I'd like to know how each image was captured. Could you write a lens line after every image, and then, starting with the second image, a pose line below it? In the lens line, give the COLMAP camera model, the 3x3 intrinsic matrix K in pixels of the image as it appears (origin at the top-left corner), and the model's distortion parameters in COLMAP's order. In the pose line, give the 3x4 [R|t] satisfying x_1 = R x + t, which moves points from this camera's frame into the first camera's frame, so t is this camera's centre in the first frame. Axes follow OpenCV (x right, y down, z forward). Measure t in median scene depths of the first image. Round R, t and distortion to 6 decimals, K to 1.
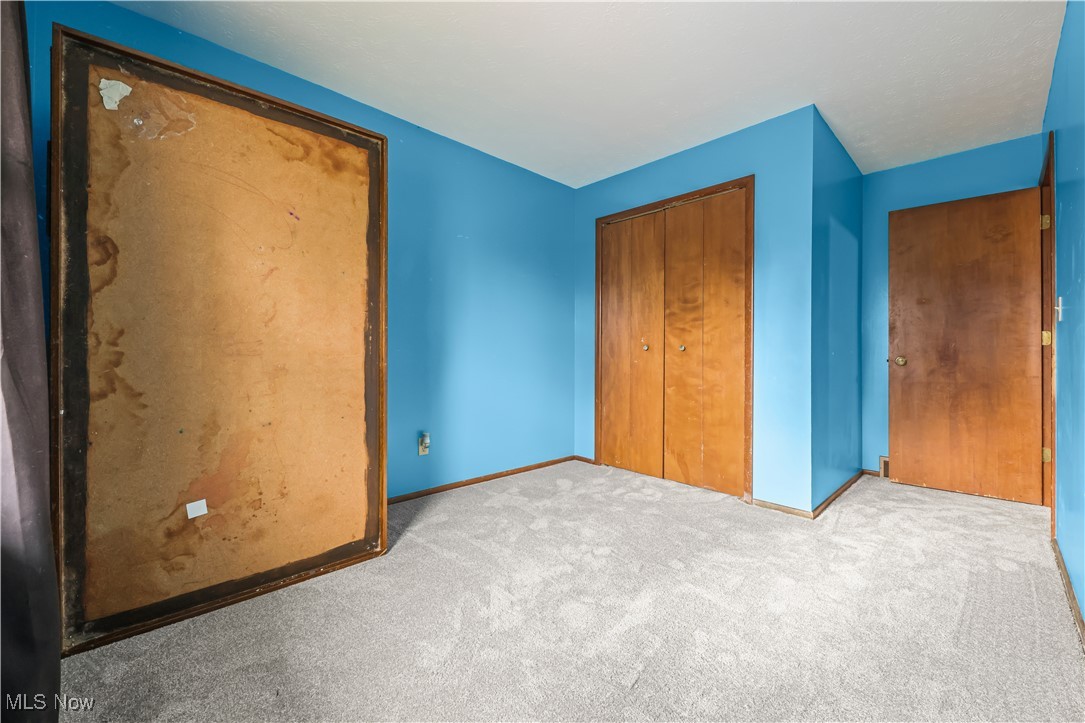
lens RADIAL K [[442.7, 0, 538.7], [0, 442.7, 354.2], [0, 0, 1]] dist [-0.000647, -0.000078]
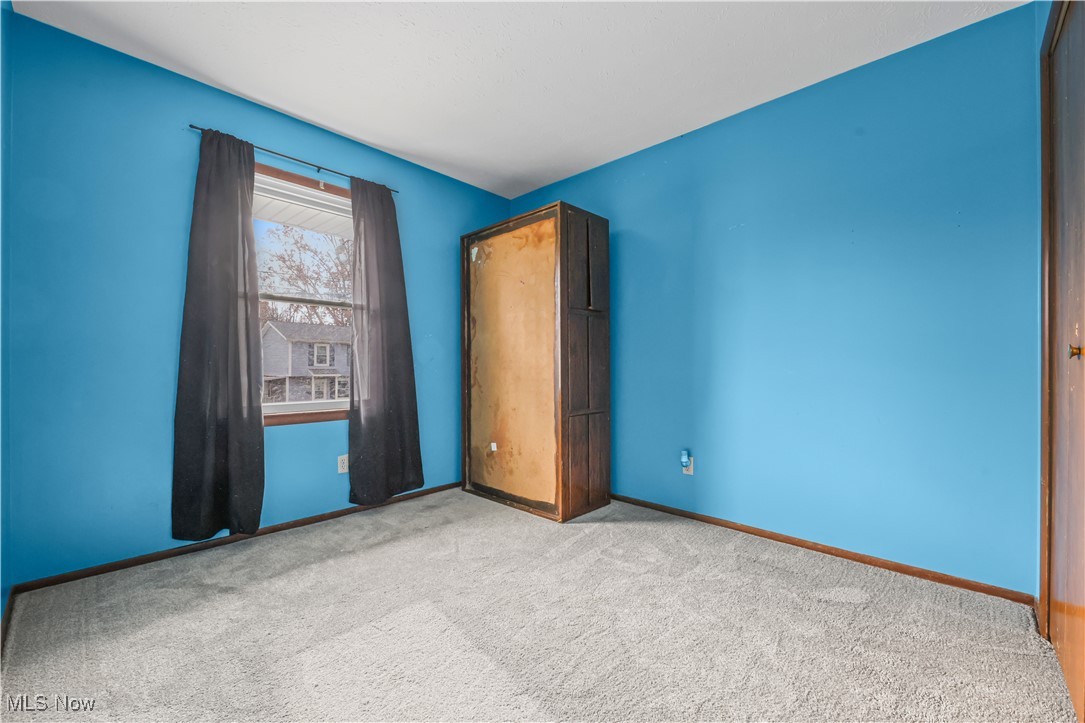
lens RADIAL K [[442.7, 0, 533.9], [0, 442.7, 363.7], [0, 0, 1]] dist [-0.000647, -0.000078]
pose [[0.026991, -0.006301, -0.999616, 1.198228], [-0.000794, 0.999980, -0.006325, -0.006661], [0.999635, 0.000964, 0.026986, 1.125578]]
